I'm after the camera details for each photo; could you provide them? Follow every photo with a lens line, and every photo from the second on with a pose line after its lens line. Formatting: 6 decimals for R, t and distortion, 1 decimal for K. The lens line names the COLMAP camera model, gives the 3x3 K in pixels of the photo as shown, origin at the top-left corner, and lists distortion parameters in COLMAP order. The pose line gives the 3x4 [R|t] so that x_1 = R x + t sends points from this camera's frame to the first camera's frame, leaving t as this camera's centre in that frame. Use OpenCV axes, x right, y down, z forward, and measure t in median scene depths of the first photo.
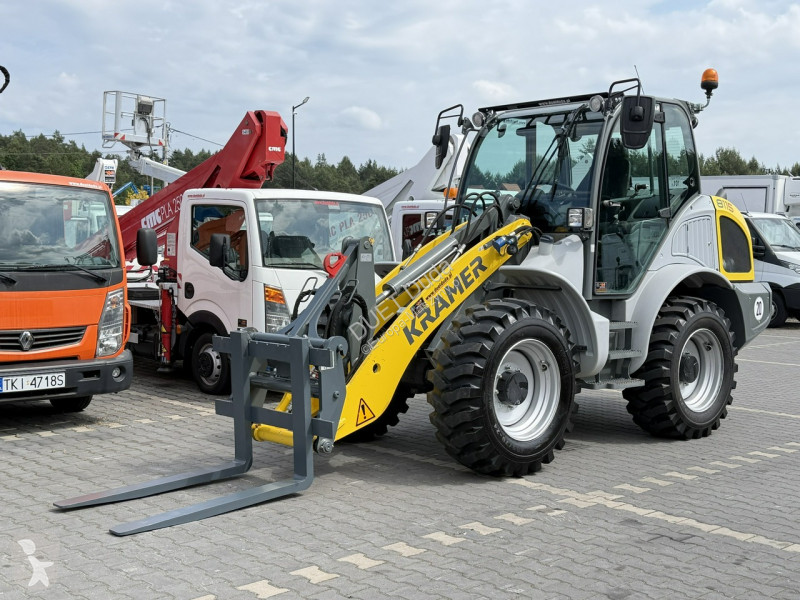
lens RADIAL K [[1006.4, 0, 403.8], [0, 1006.4, 298.9], [0, 0, 1]] dist [0.114016, 0.000000]
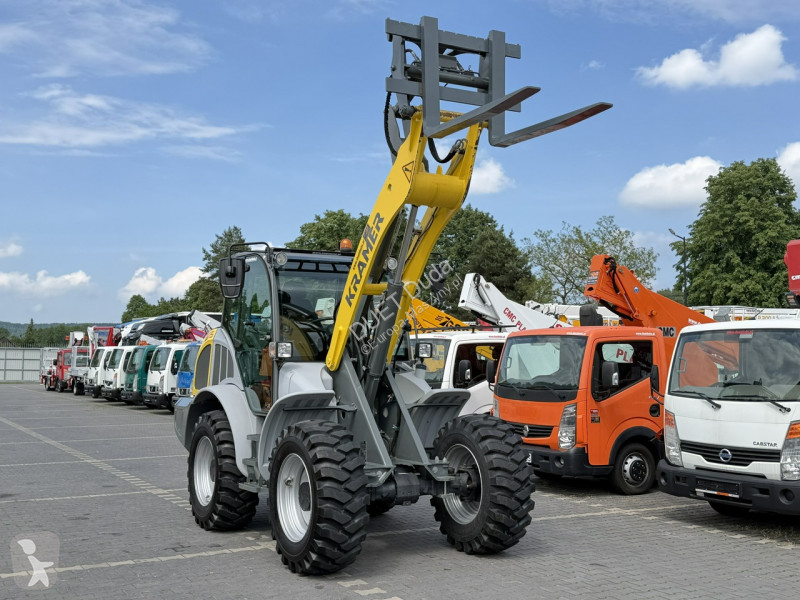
lens RADIAL K [[926.3, 0, 399.0], [0, 926.3, 296.5], [0, 0, 1]] dist [0.089997, 0.000000]
pose [[-0.243759, -0.079256, -0.966592, 1.137690], [-0.058237, 0.996053, -0.066985, -0.063093], [0.968086, 0.039963, -0.247413, 1.151741]]
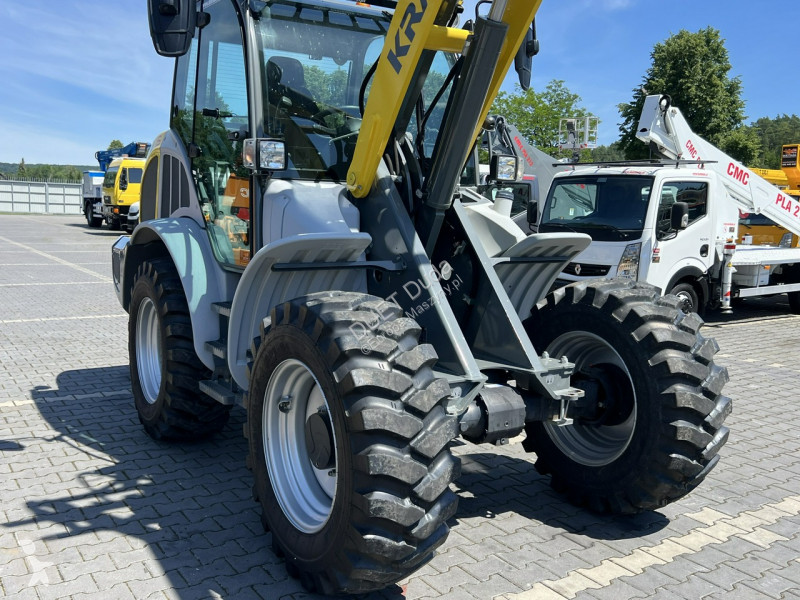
lens RADIAL K [[765.5, 0, 403.2], [0, 765.5, 313.8], [0, 0, 1]] dist [0.035704, 0.000000]
pose [[-0.195889, 0.116605, -0.973669, 0.614425], [-0.081058, 0.987582, 0.134579, -0.039899], [0.977270, 0.105286, -0.184004, 0.948512]]
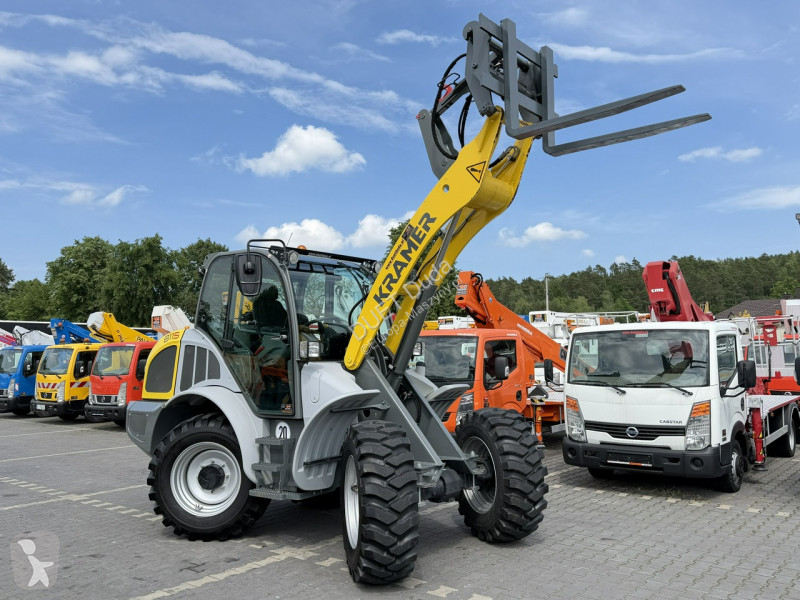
lens RADIAL K [[678.6, 0, 394.4], [0, 678.6, 301.6], [0, 0, 1]] dist [0.072769, -0.055088]
pose [[0.121630, -0.093734, -0.988140, 0.911128], [-0.041263, 0.994193, -0.099388, -0.048067], [0.991718, 0.052862, 0.117056, 0.776862]]
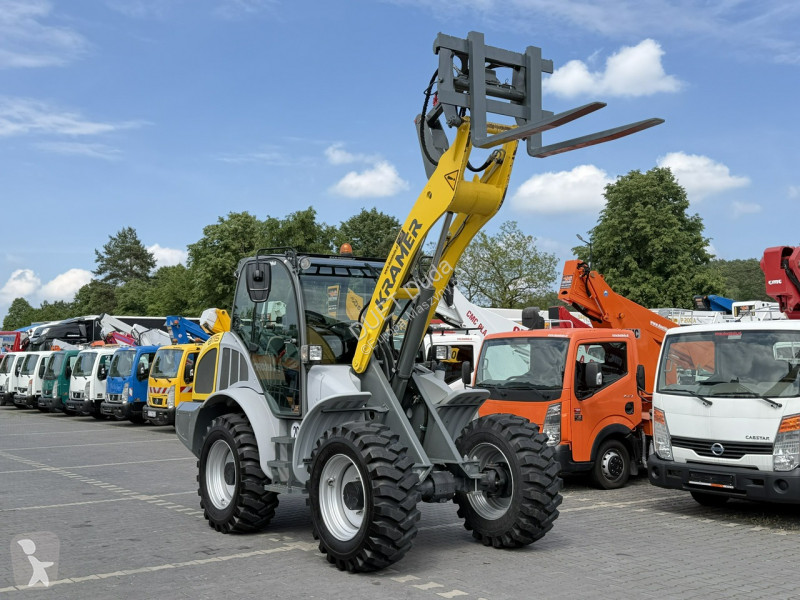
lens RADIAL K [[926.3, 0, 397.3], [0, 926.3, 297.5], [0, 0, 1]] dist [0.089997, 0.000000]
pose [[-0.134902, -0.081278, -0.987520, 1.194179], [-0.049768, 0.995928, -0.075171, -0.054017], [0.989608, 0.039006, -0.138398, 1.010997]]
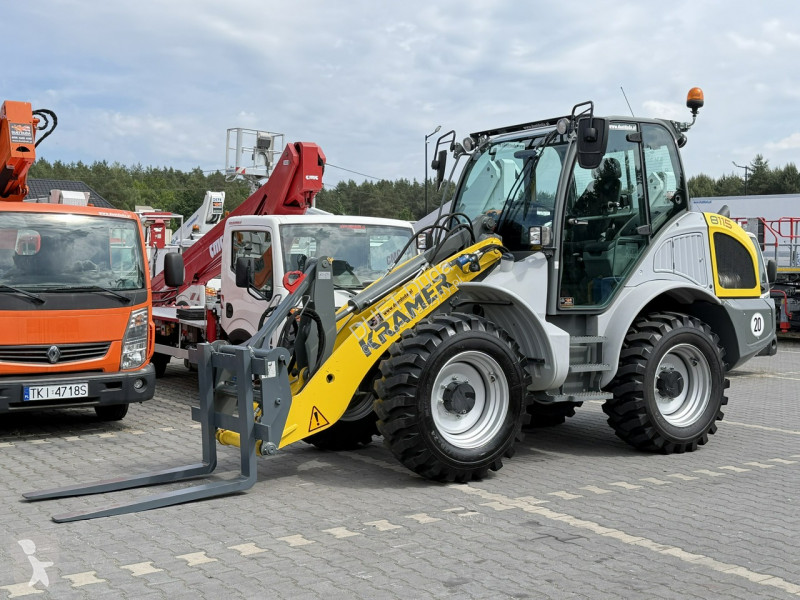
lens RADIAL K [[1006.4, 0, 405.6], [0, 1006.4, 296.7], [0, 0, 1]] dist [0.114016, 0.000000]
pose [[0.987288, -0.007438, -0.158767, 0.185600], [0.002943, 0.999589, -0.028529, 0.010644], [0.158914, 0.027699, 0.986904, -0.040688]]
